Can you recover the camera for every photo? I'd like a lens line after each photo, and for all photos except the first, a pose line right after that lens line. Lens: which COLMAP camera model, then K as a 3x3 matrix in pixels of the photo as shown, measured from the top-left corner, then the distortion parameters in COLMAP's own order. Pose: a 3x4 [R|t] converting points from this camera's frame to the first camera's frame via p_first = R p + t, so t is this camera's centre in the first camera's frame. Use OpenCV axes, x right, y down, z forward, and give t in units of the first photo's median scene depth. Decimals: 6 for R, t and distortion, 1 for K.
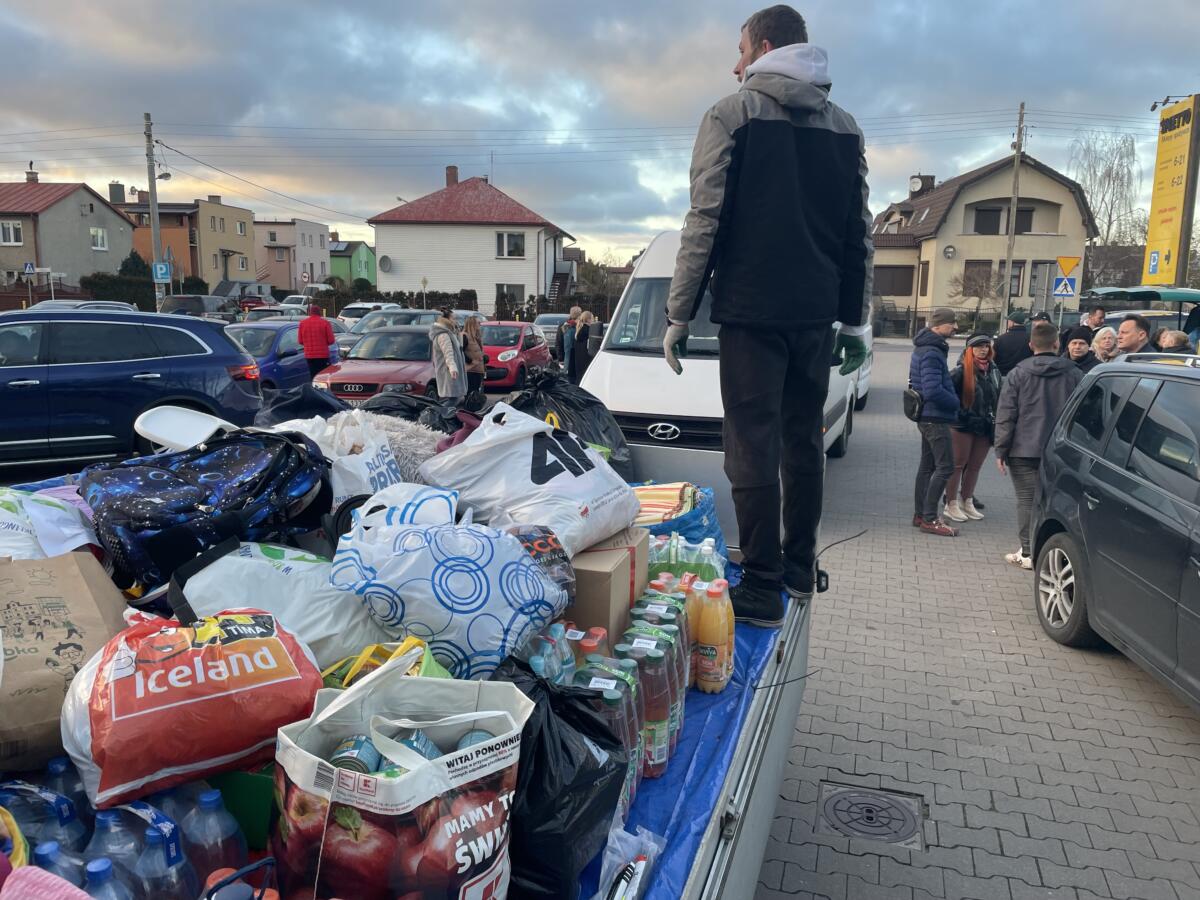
lens RADIAL K [[901.1, 0, 600.4], [0, 901.1, 450.1], [0, 0, 1]] dist [0.044496, -0.059292]
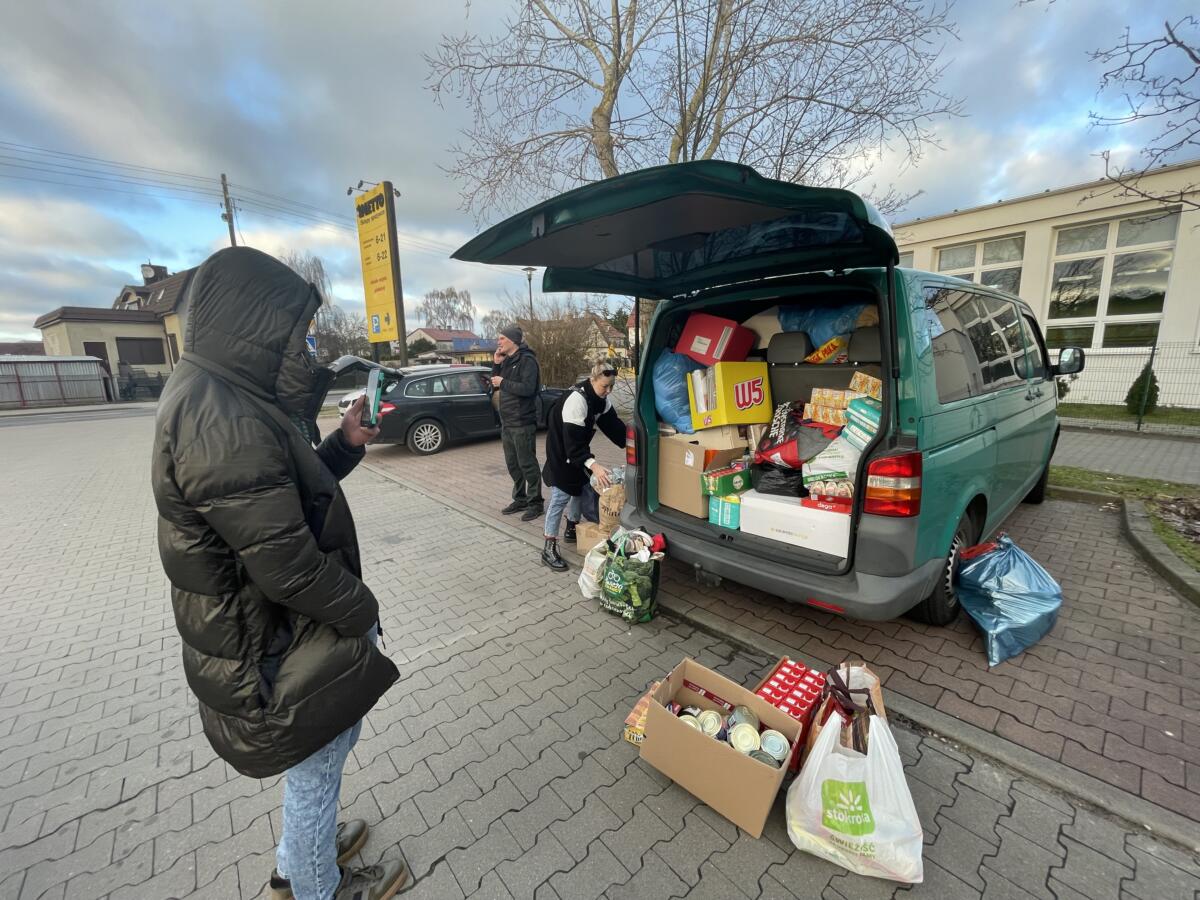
lens RADIAL K [[484.6, 0, 606.8], [0, 484.6, 450.6], [0, 0, 1]] dist [-0.009695, 0.000399]
pose [[0.509548, -0.185047, 0.840309, 0.097412], [0.177532, 0.978197, 0.107761, -0.028013], [-0.841929, 0.094272, 0.531290, 0.213627]]
